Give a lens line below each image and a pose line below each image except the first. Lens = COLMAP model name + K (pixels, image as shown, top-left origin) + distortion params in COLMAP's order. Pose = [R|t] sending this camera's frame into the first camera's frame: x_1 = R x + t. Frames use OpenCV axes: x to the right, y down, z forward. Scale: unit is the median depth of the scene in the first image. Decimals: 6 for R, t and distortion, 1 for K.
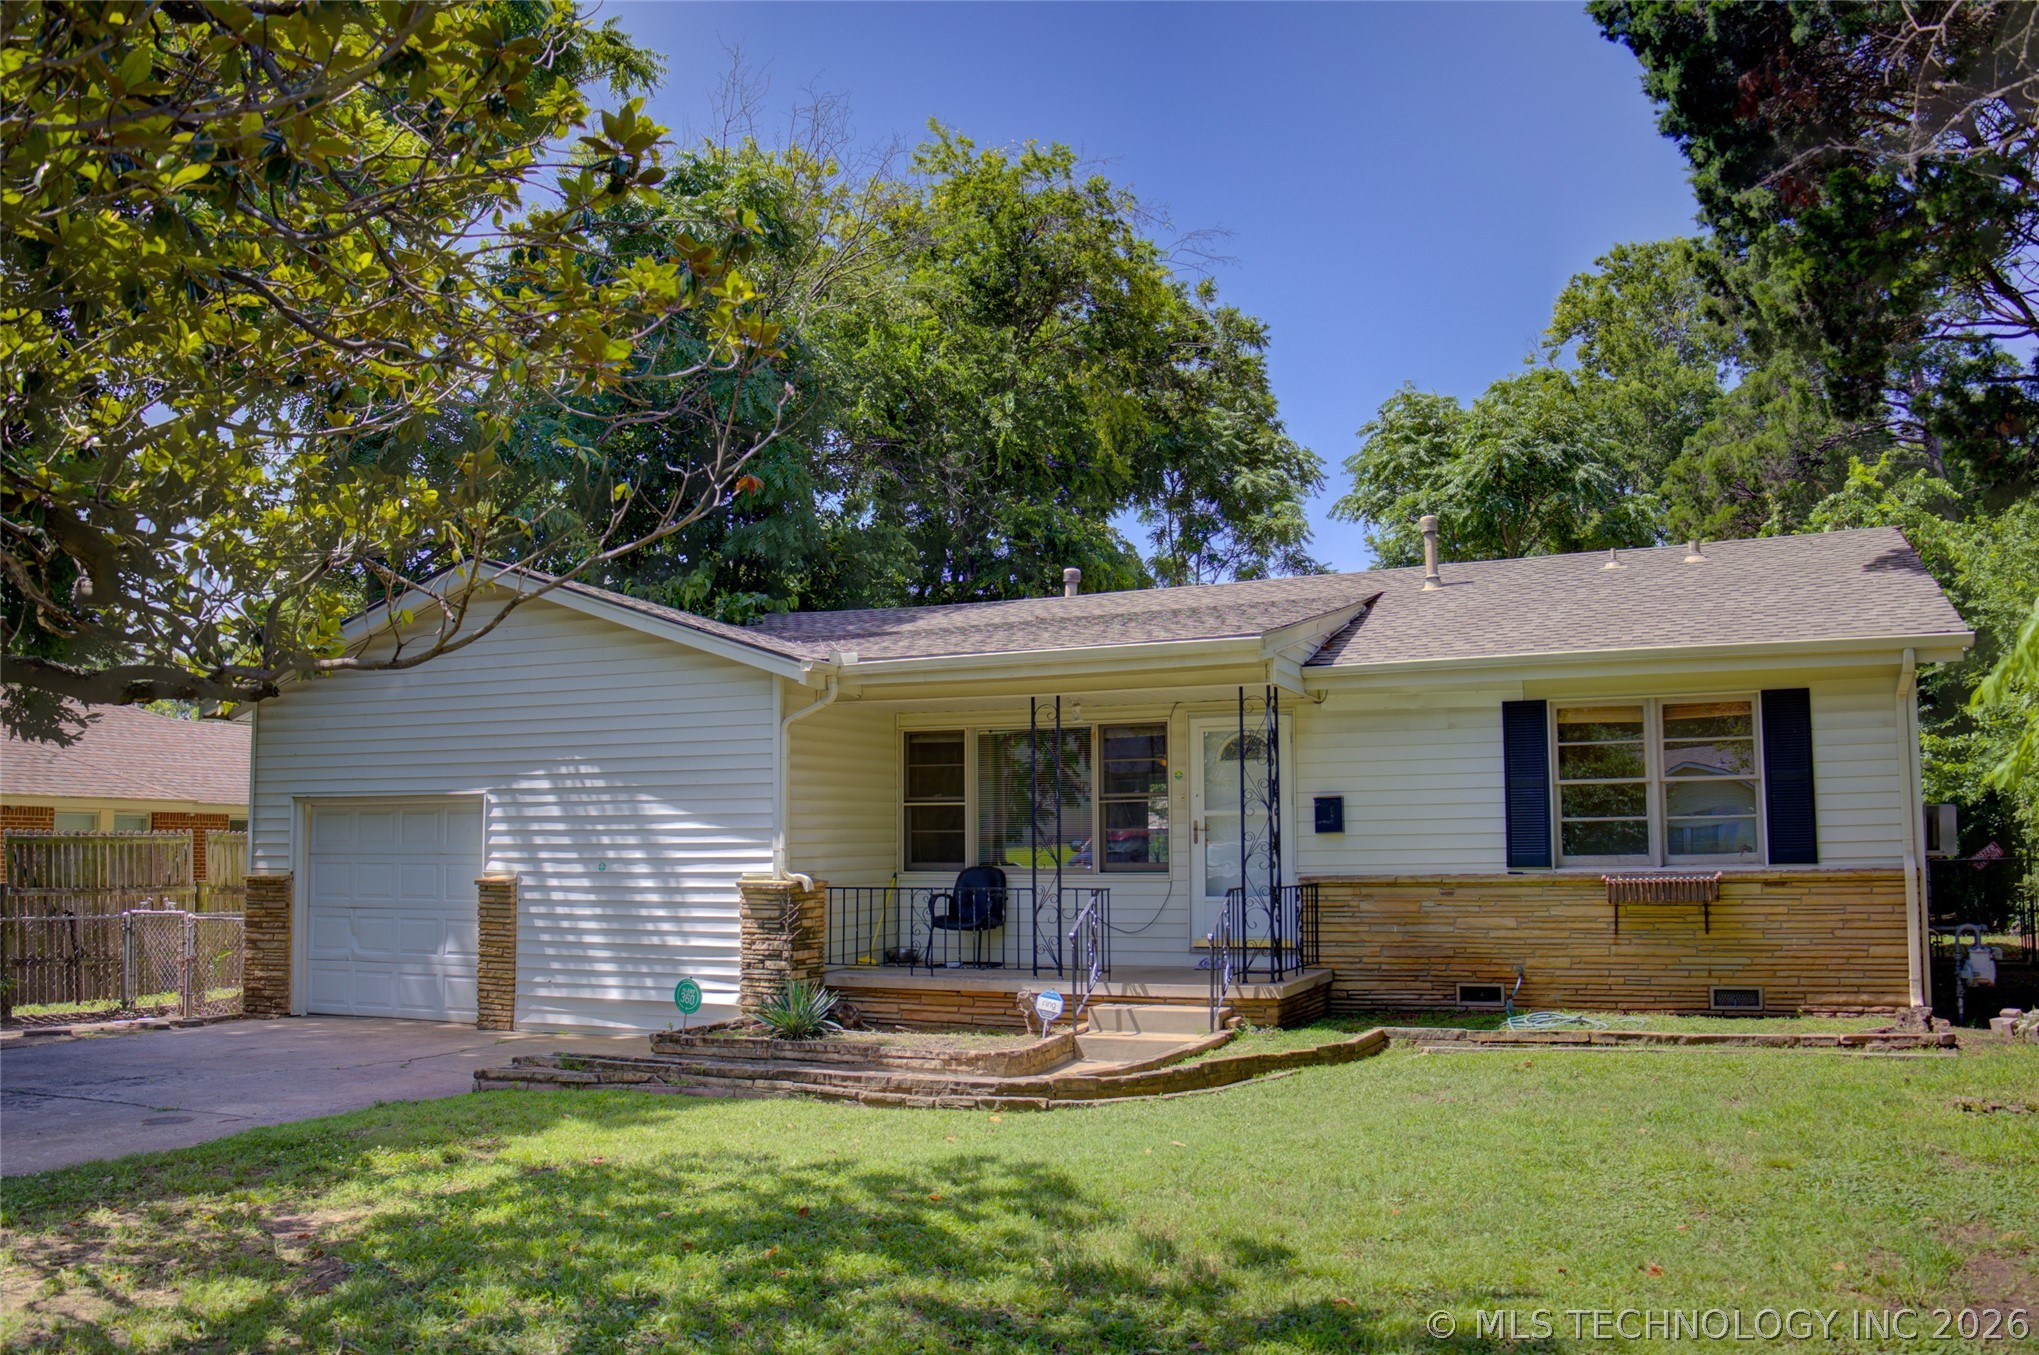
lens RADIAL K [[1665.4, 0, 1031.6], [0, 1665.4, 667.3], [0, 0, 1]] dist [-0.072773, 0.008322]
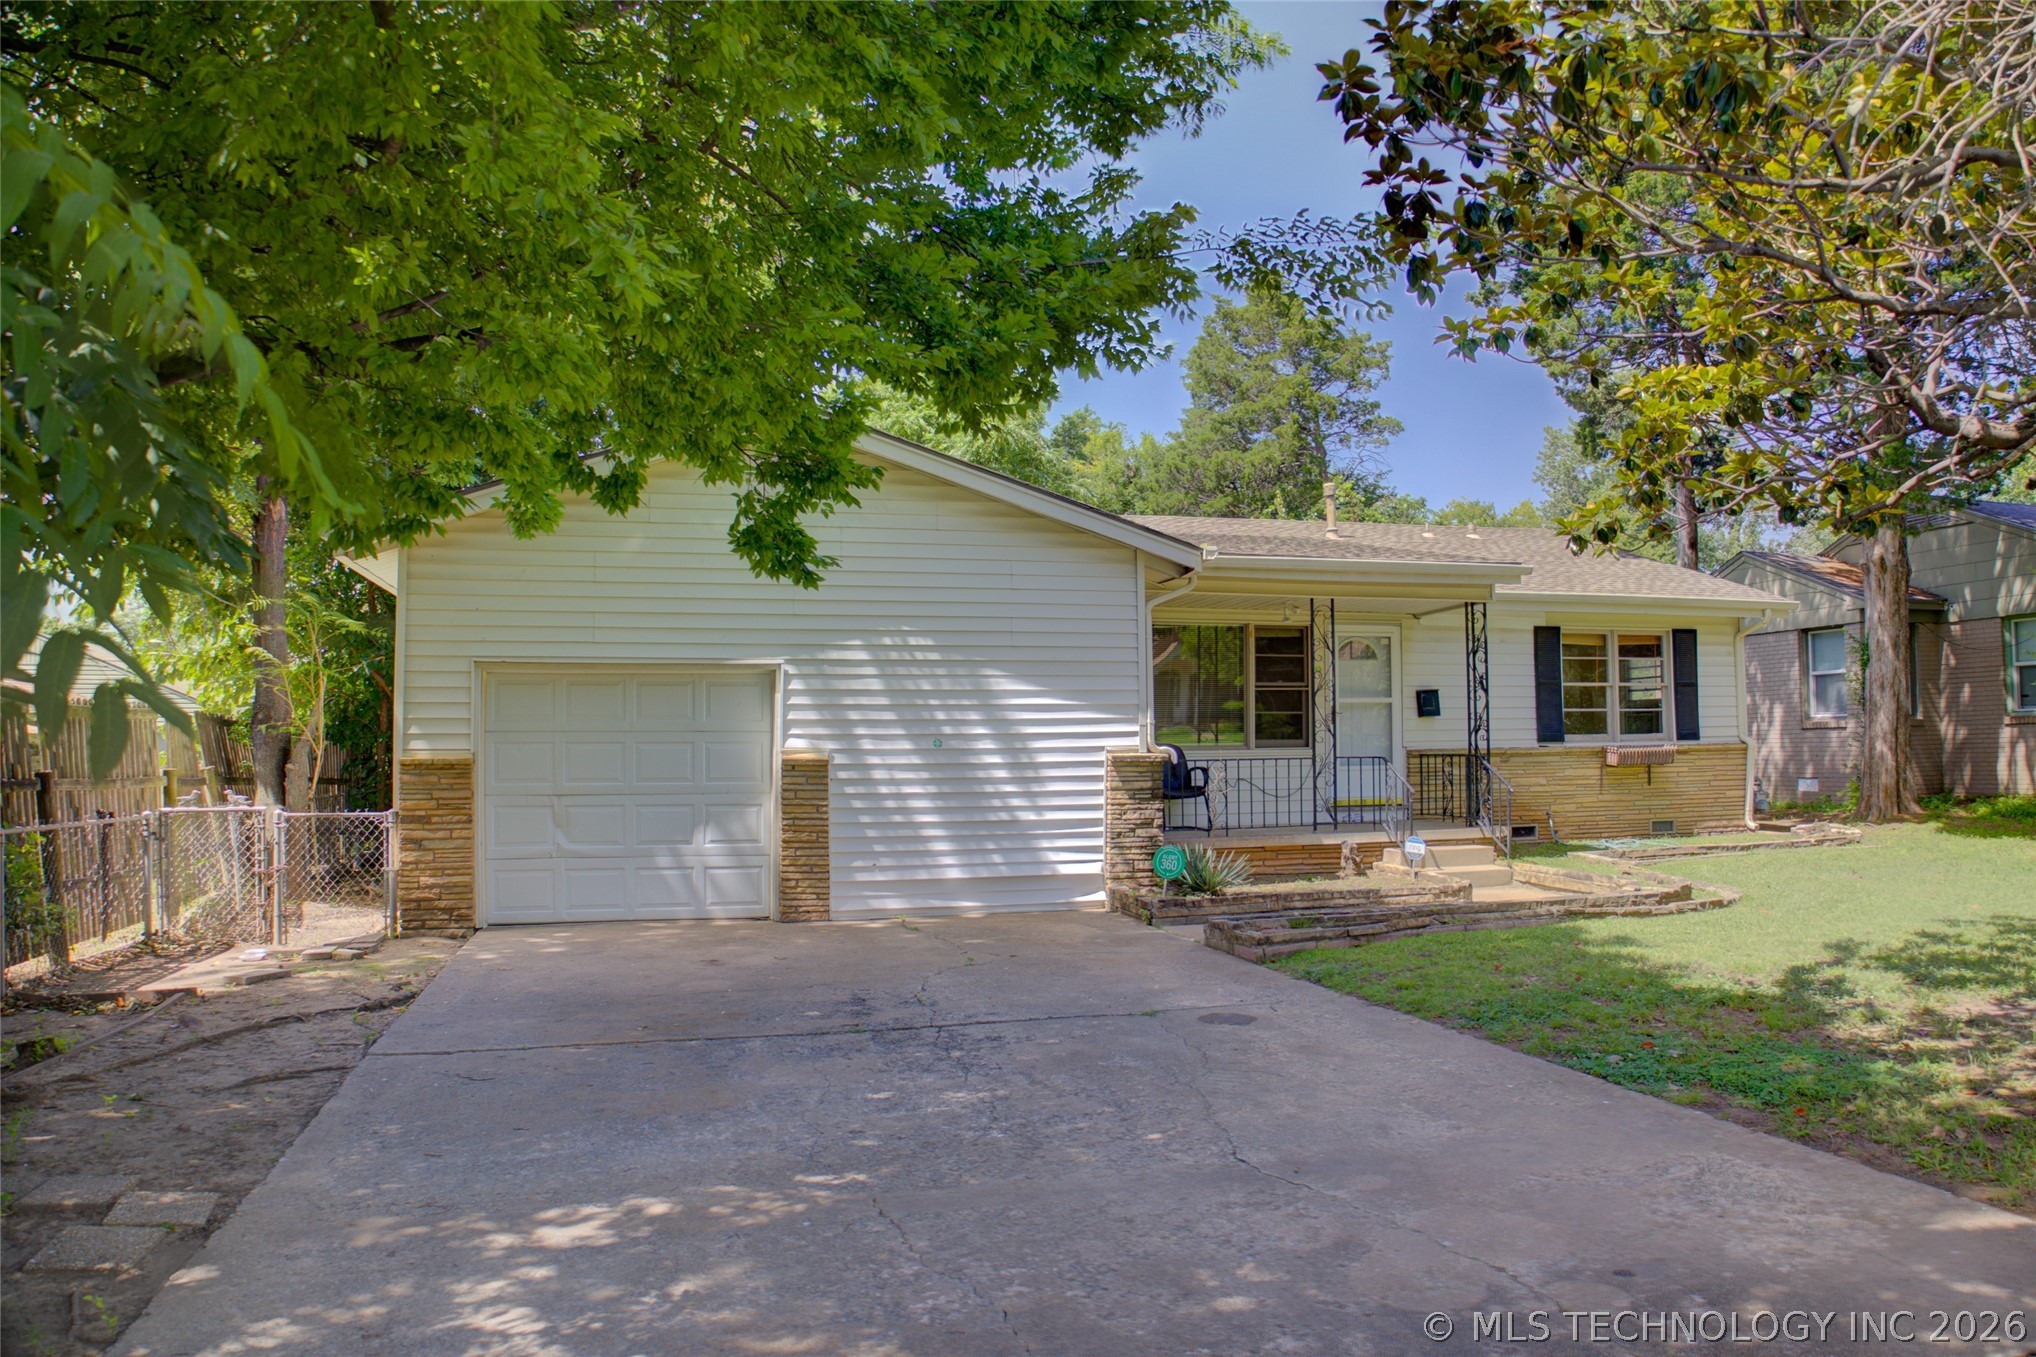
lens RADIAL K [[1405.8, 0, 1008.7], [0, 1405.8, 679.1], [0, 0, 1]] dist [-0.135932, 0.056869]
pose [[0.777910, 0.033071, 0.627505, -0.750910], [-0.062341, 0.997749, 0.024700, 0.061437], [-0.625275, -0.058333, 0.778221, 0.344191]]
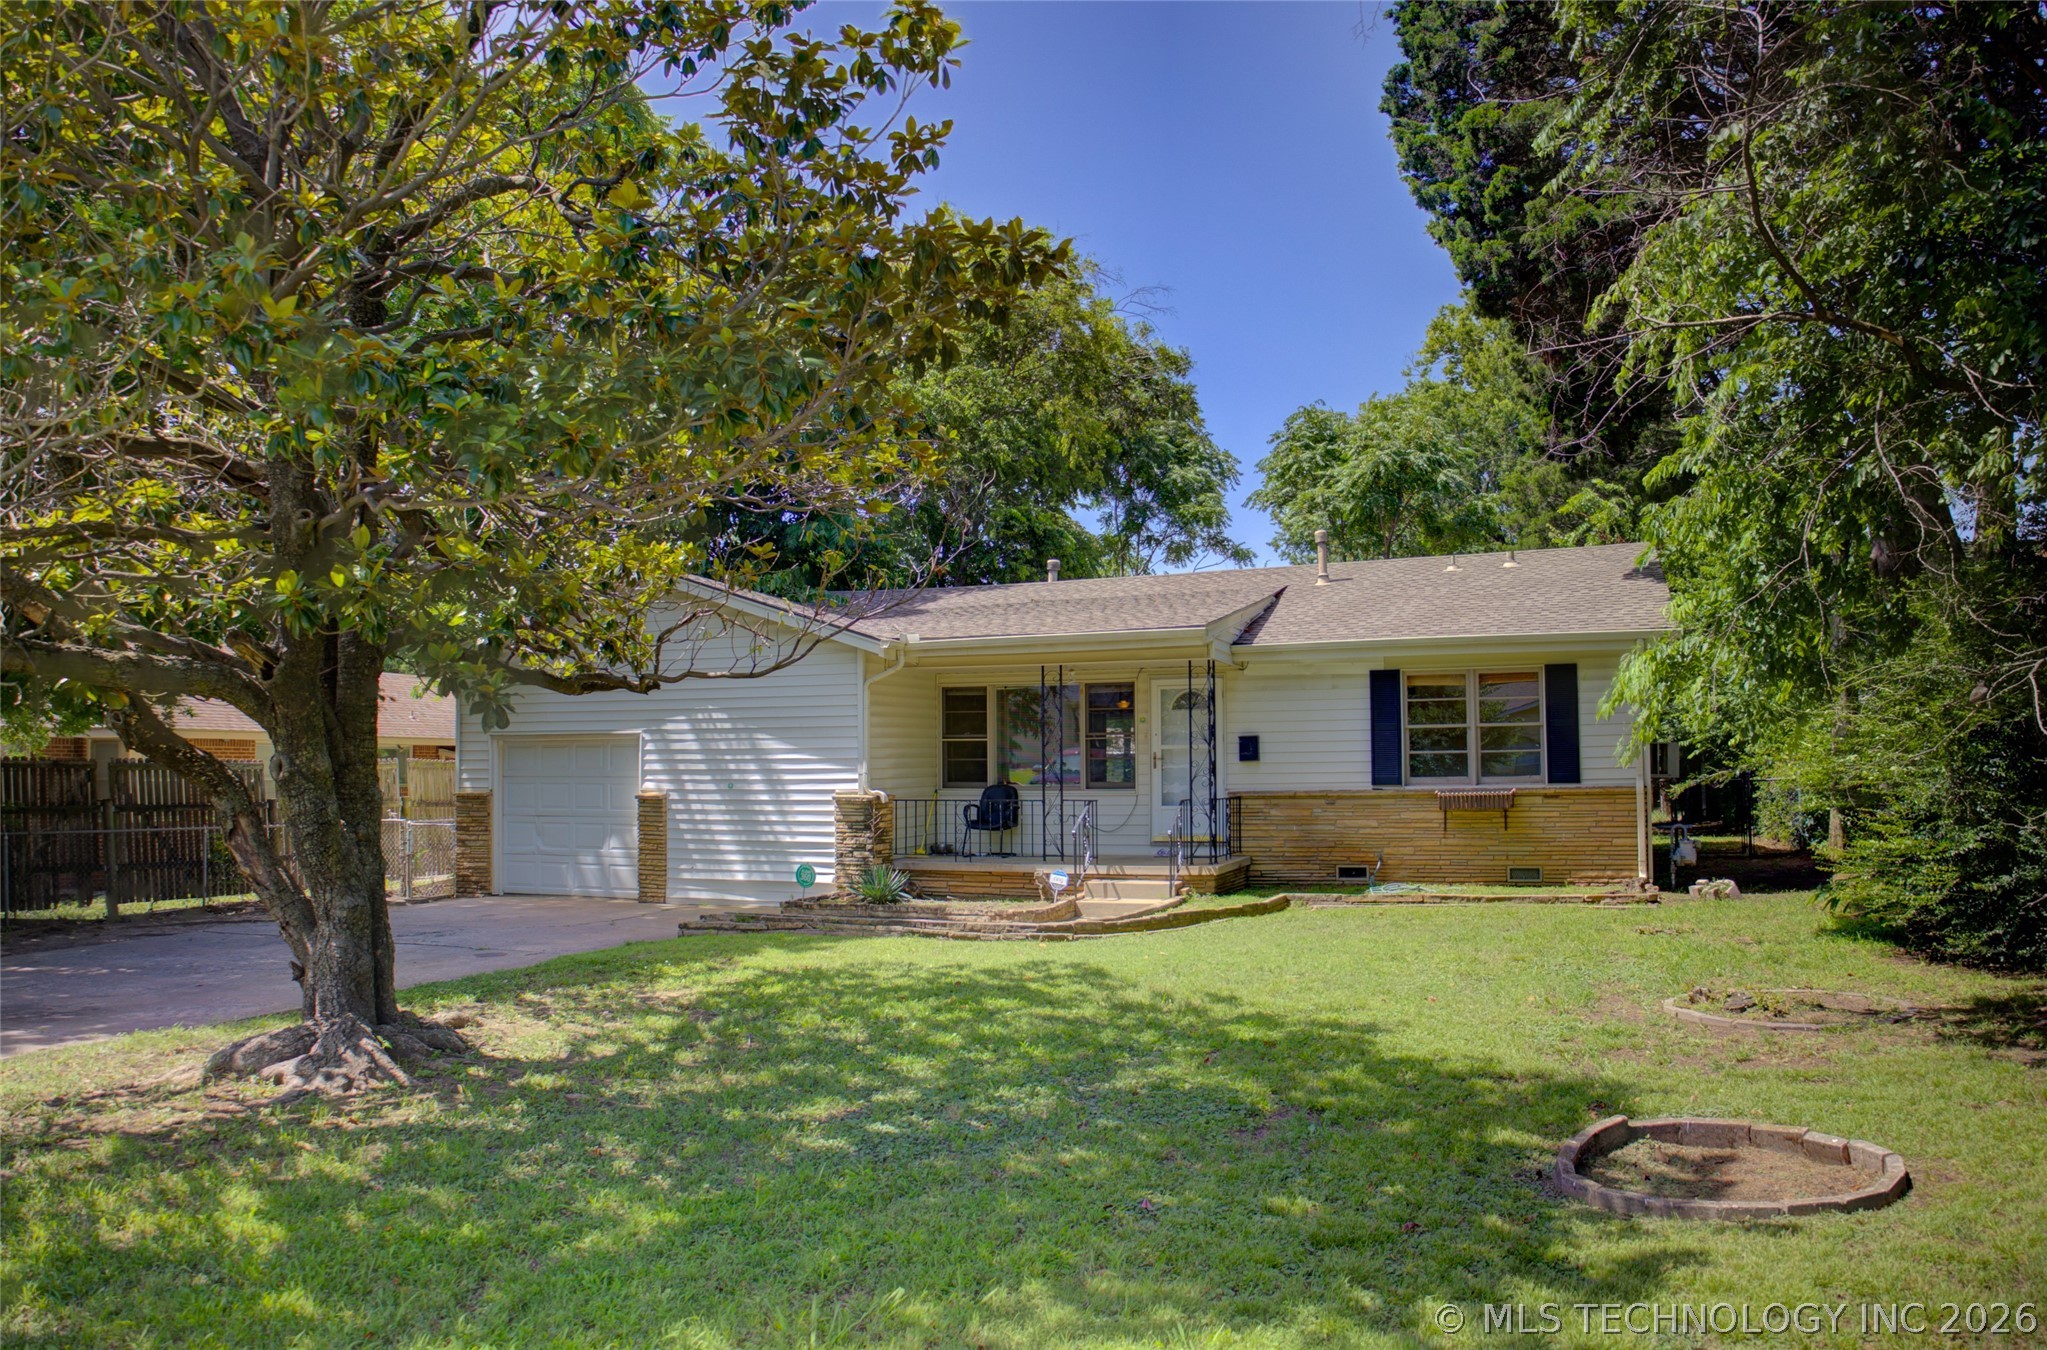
lens RADIAL K [[1466.4, 0, 1035.4], [0, 1466.4, 669.1], [0, 0, 1]] dist [-0.104441, -0.002227]
pose [[0.999174, 0.002018, 0.040588, -0.053474], [-0.003651, 0.999184, 0.040218, -0.028234], [-0.040474, -0.040333, 0.998366, -0.235155]]
